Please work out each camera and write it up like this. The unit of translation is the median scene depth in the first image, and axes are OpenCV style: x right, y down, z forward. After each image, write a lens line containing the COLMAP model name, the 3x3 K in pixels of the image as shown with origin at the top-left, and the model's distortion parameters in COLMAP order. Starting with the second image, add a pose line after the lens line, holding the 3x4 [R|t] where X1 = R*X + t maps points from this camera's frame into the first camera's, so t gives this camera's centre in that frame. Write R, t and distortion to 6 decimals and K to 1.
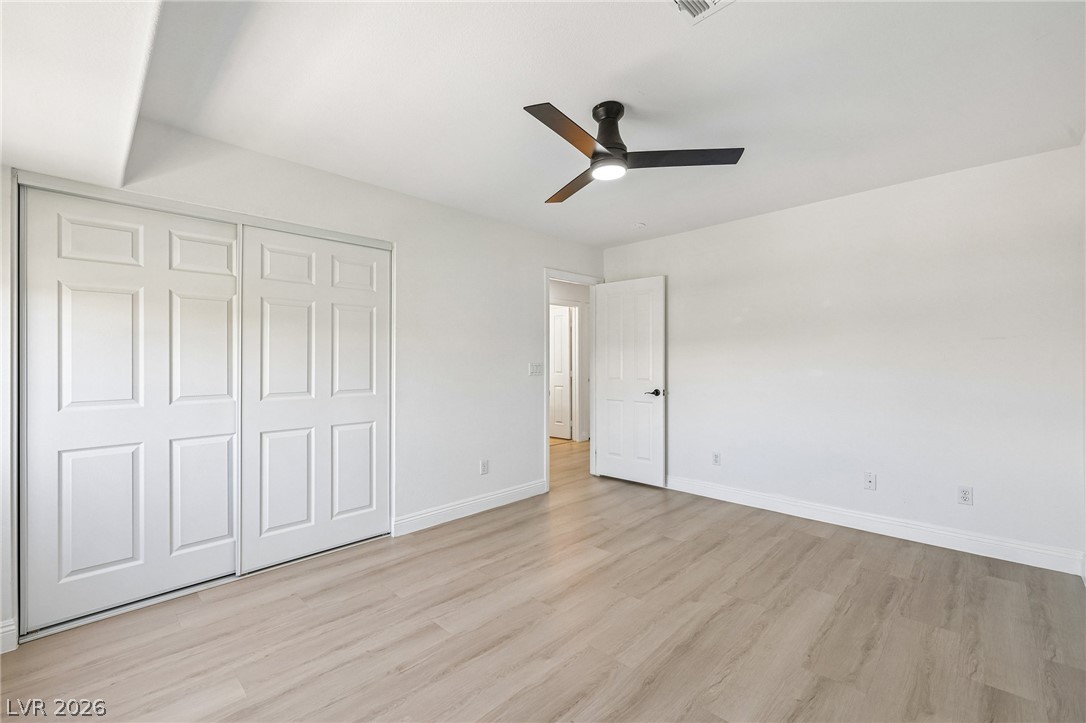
lens RADIAL K [[462.8, 0, 539.2], [0, 462.8, 364.0], [0, 0, 1]] dist [-0.002982, 0.001085]
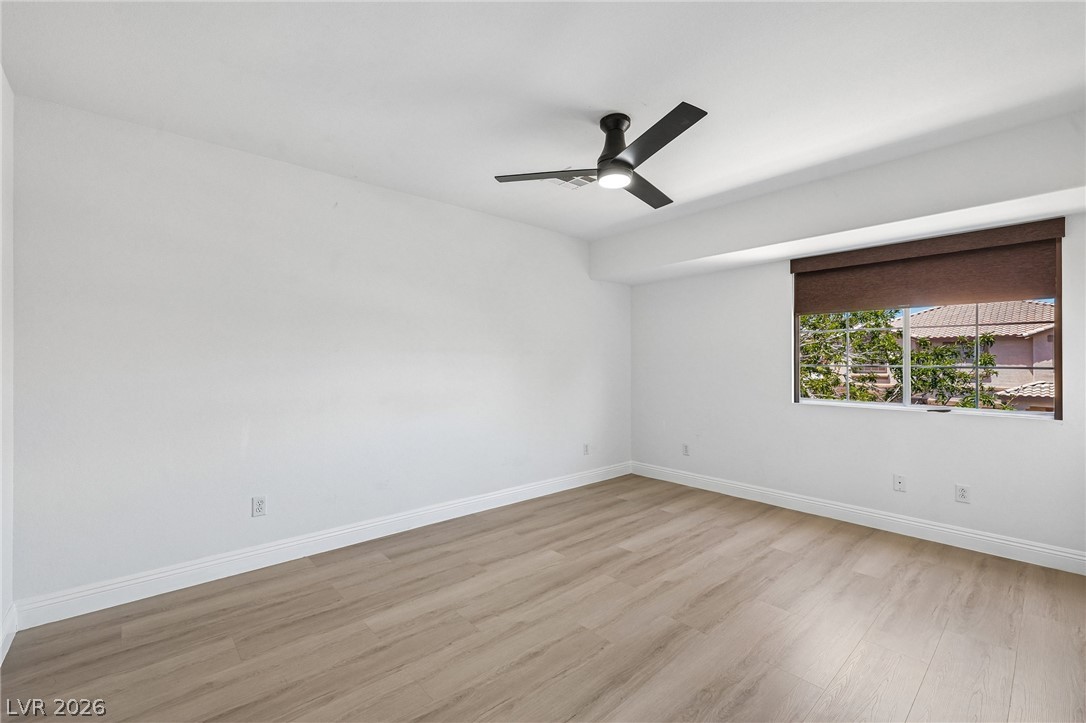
lens RADIAL K [[462.8, 0, 541.0], [0, 462.8, 359.9], [0, 0, 1]] dist [-0.002982, 0.001085]
pose [[-0.998081, 0.004528, 0.061763, 0.248424], [0.004335, 0.999985, -0.003251, -0.004477], [-0.061777, -0.002977, -0.998086, 1.986277]]
